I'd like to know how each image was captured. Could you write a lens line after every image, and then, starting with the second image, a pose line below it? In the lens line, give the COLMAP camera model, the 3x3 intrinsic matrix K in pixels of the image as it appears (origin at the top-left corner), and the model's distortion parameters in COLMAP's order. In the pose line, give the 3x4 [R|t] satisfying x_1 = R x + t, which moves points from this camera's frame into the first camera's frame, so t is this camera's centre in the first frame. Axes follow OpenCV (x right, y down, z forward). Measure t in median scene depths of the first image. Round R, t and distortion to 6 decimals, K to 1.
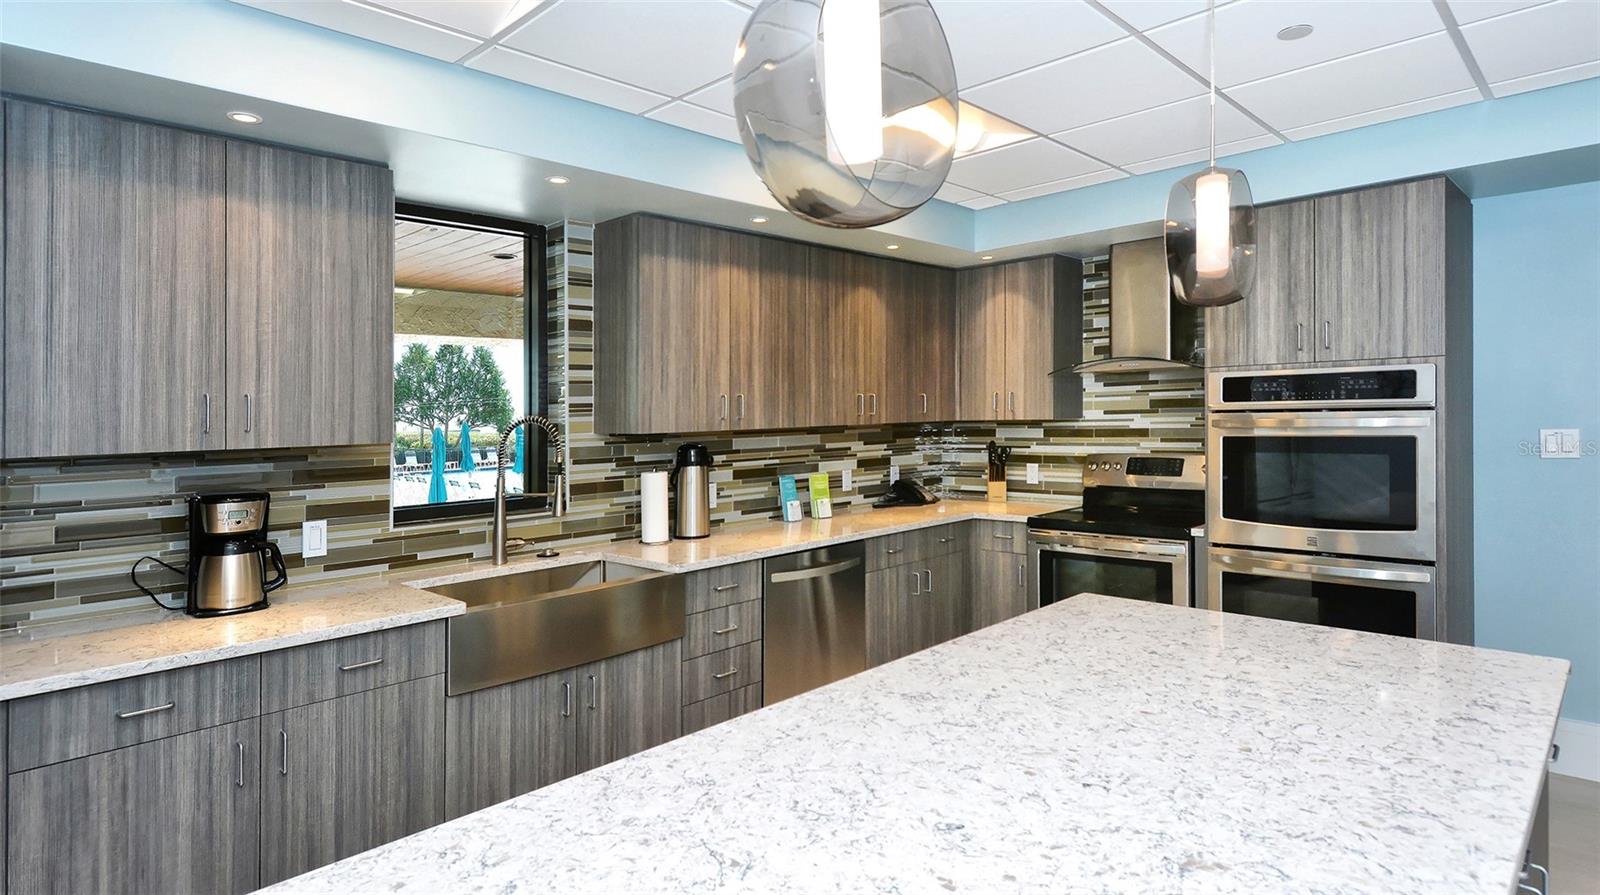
lens RADIAL K [[835.5, 0, 798.8], [0, 835.5, 418.6], [0, 0, 1]] dist [0.002874, 0.000512]
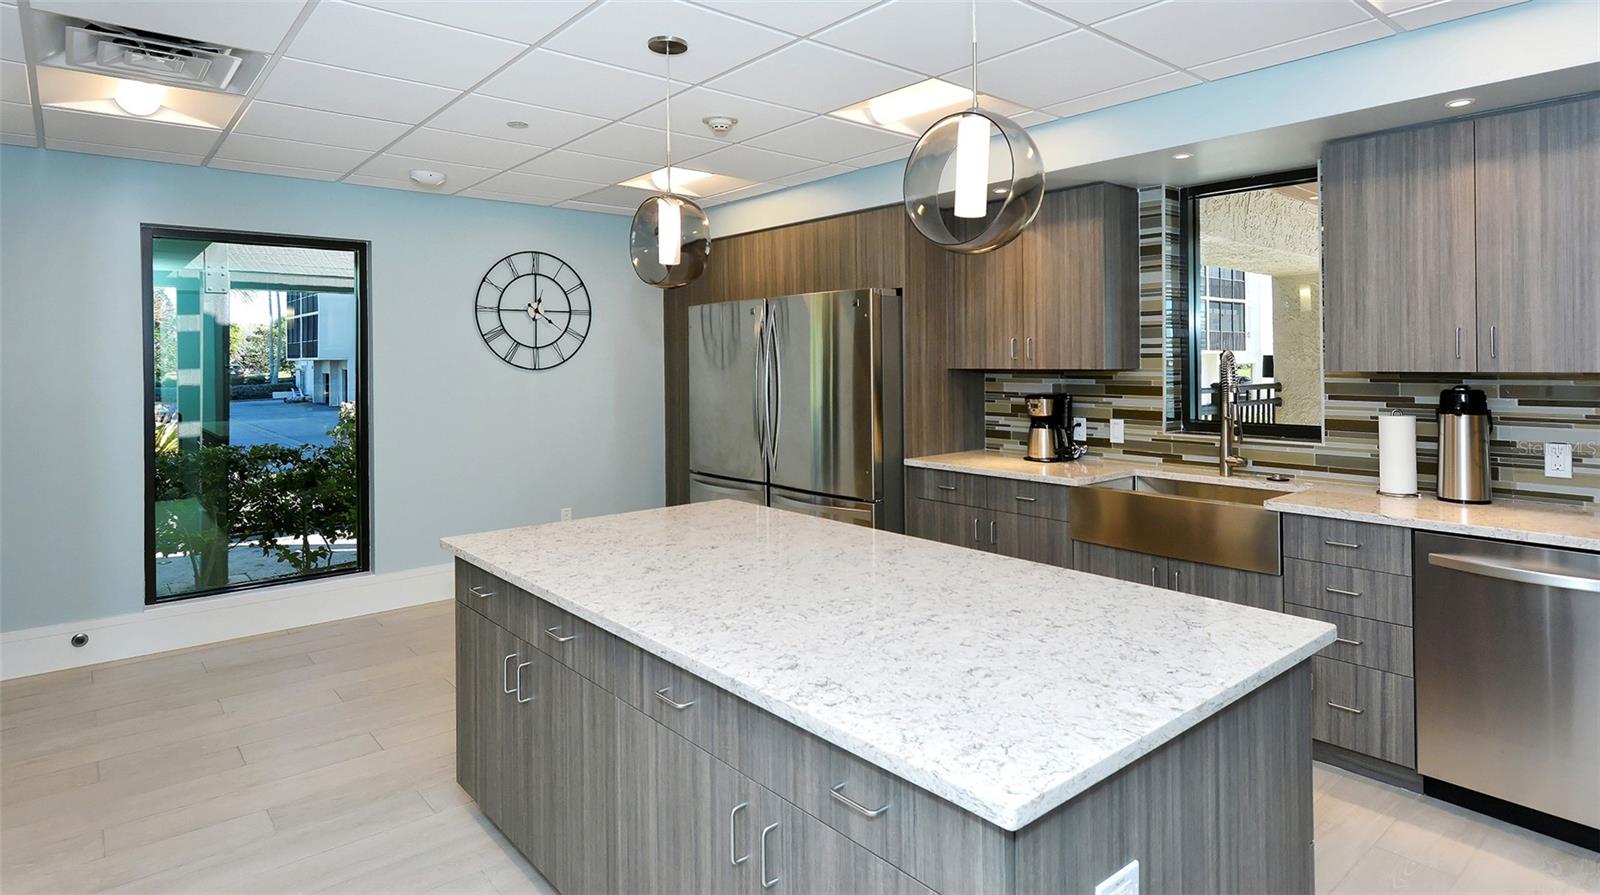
lens RADIAL K [[862.7, 0, 807.0], [0, 862.7, 384.1], [0, 0, 1]] dist [0.002876, 0.001718]
pose [[-0.093396, 0.058538, -0.993907, 1.123904], [0.010233, 0.998274, 0.057834, -0.040939], [0.995576, -0.004769, -0.093834, 0.646223]]
